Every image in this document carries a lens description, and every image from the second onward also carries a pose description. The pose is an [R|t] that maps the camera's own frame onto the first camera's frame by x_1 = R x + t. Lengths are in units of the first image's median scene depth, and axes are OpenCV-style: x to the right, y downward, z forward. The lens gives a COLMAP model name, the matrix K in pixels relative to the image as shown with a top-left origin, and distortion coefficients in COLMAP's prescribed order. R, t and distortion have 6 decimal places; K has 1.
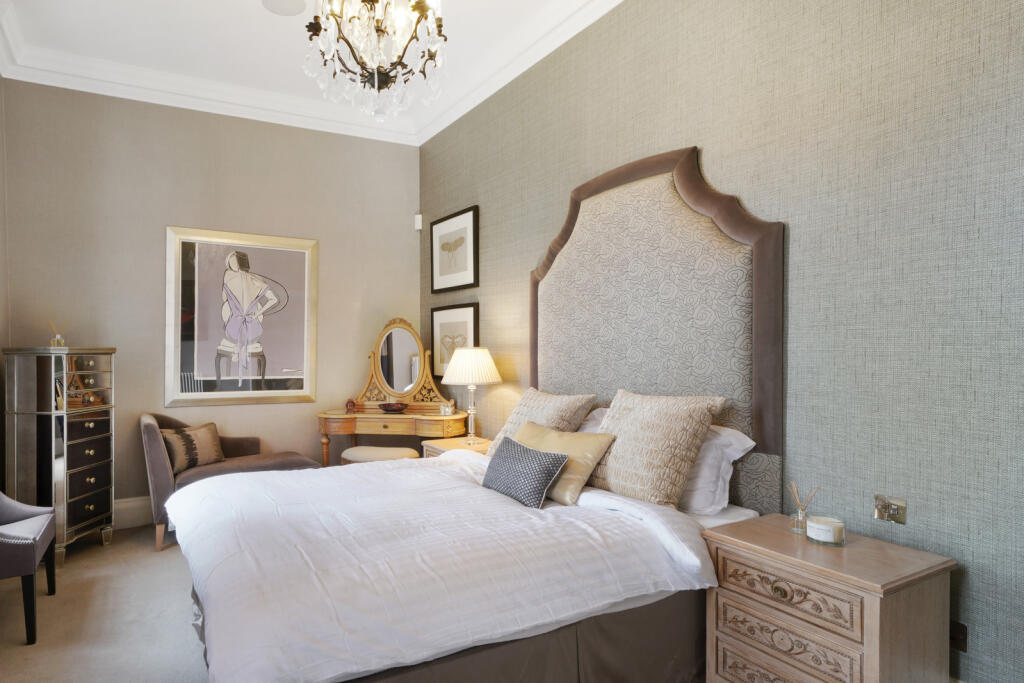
lens RADIAL K [[547.8, 0, 510.6], [0, 547.8, 339.6], [0, 0, 1]] dist [0.002975, 0.000026]
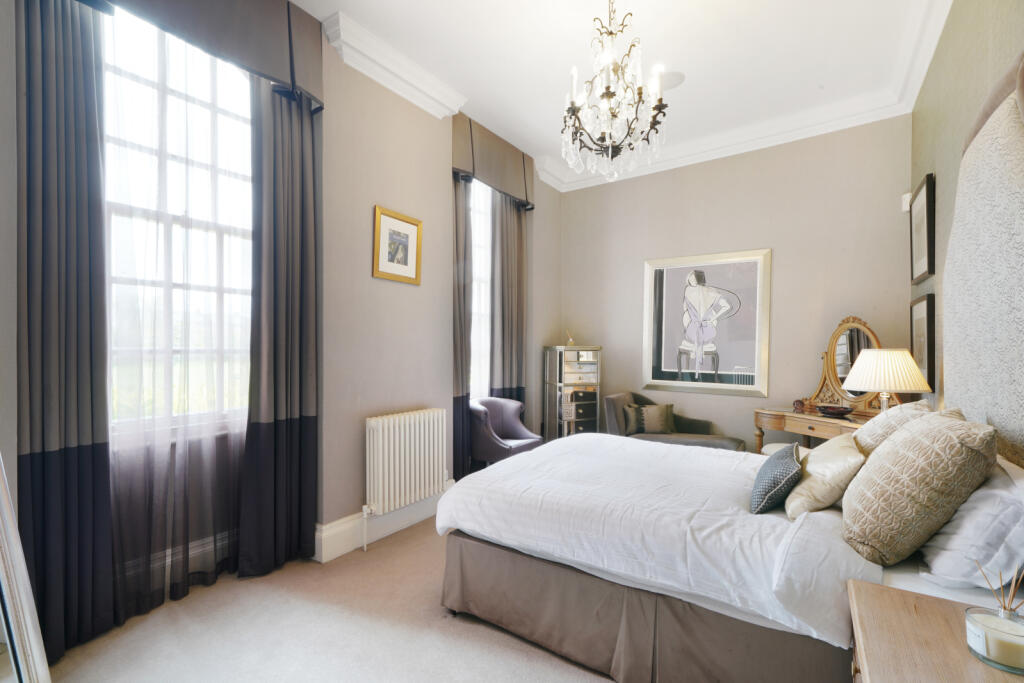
lens RADIAL K [[522.3, 0, 512.3], [0, 522.3, 343.5], [0, 0, 1]] dist [0.003060, 0.000420]
pose [[0.423098, 0.000737, -0.906083, 0.396475], [0.005690, 0.999978, 0.003471, -0.000340], [0.906066, -0.006624, 0.423085, 0.114333]]
